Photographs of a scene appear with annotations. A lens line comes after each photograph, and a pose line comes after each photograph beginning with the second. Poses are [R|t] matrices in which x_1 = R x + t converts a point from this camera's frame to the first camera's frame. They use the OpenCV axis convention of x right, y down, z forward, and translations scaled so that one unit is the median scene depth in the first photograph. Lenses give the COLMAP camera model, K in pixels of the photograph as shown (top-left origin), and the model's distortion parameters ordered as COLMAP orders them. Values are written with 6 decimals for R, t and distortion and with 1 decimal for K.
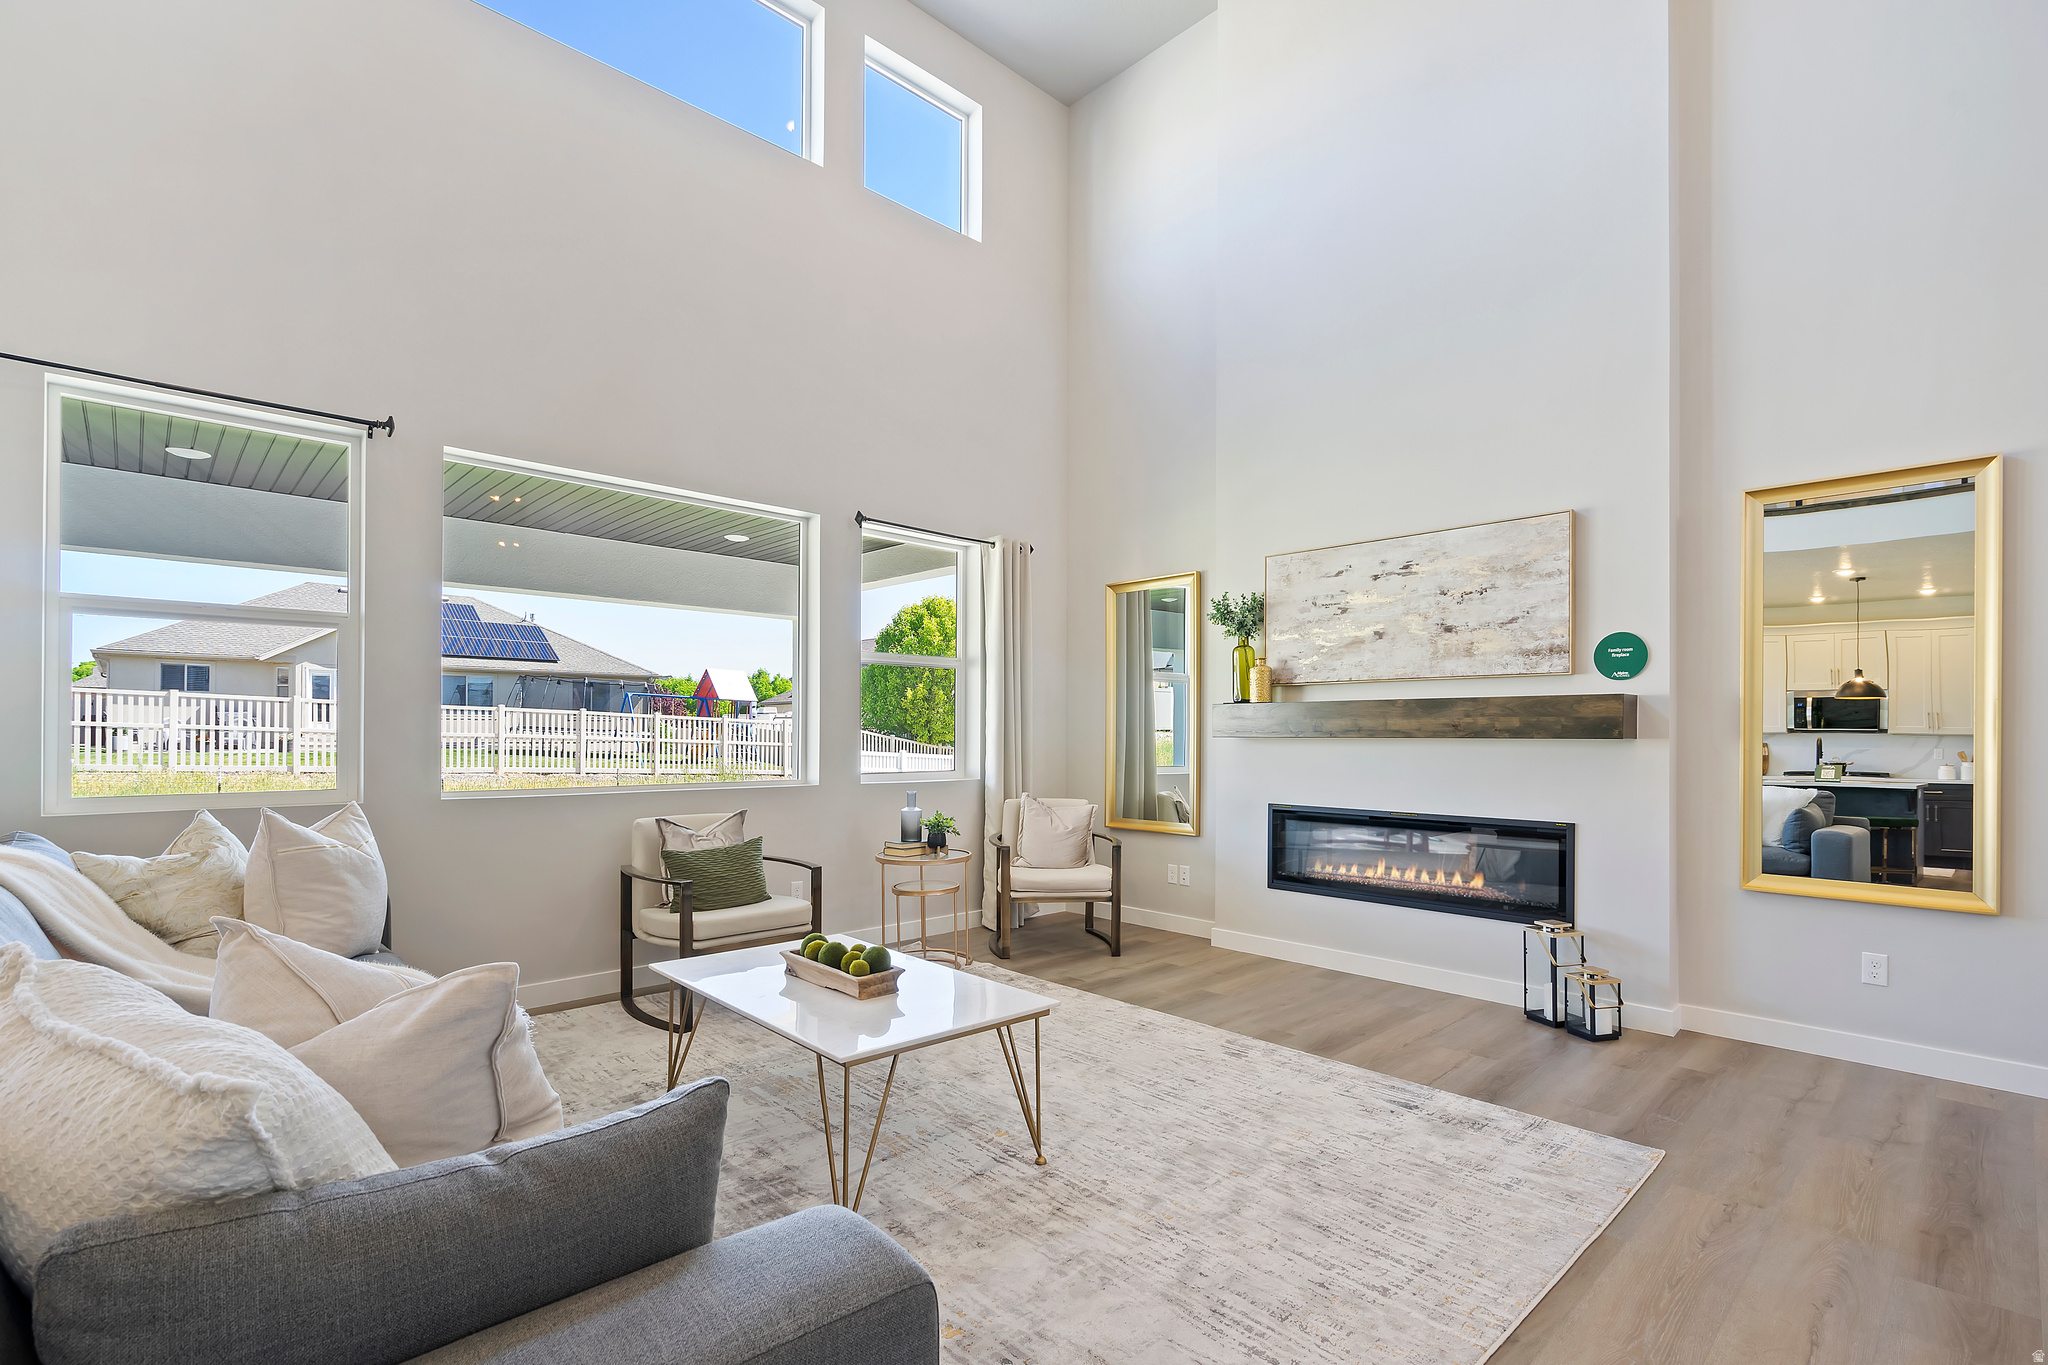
lens RADIAL K [[936.3, 0, 1018.7], [0, 936.3, 741.2], [0, 0, 1]] dist [-0.005371, 0.001162]
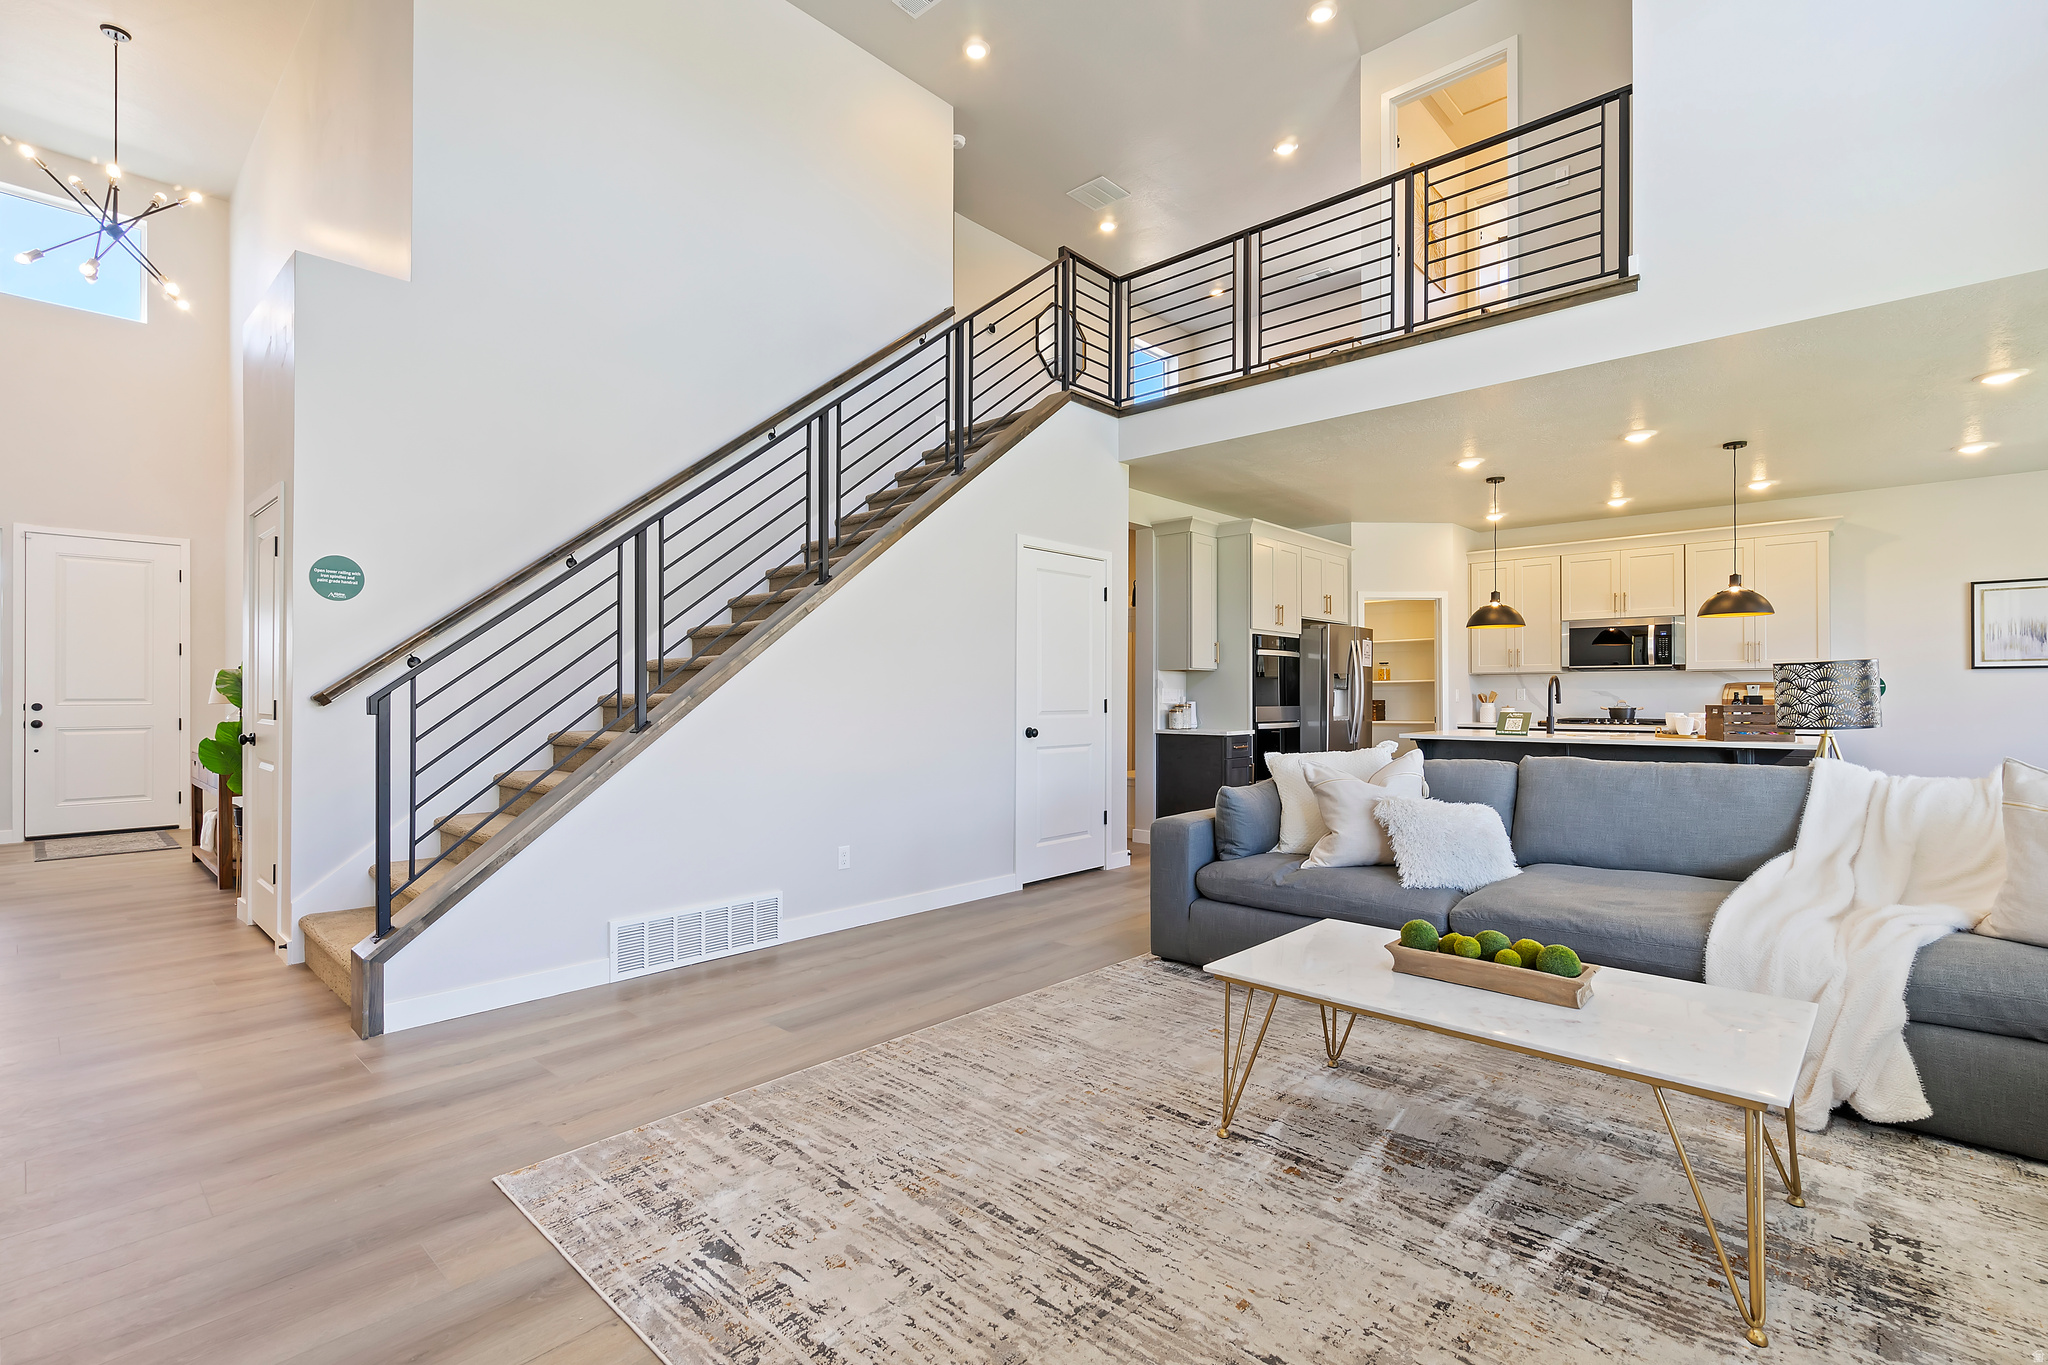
lens RADIAL K [[936.3, 0, 1014.6], [0, 936.3, 694.5], [0, 0, 1]] dist [-0.005371, 0.001162]
pose [[-0.997777, -0.002363, -0.066598, 0.177987], [-0.002786, 0.999977, 0.006262, 0.002475], [0.066582, 0.006434, -0.997760, 1.151816]]
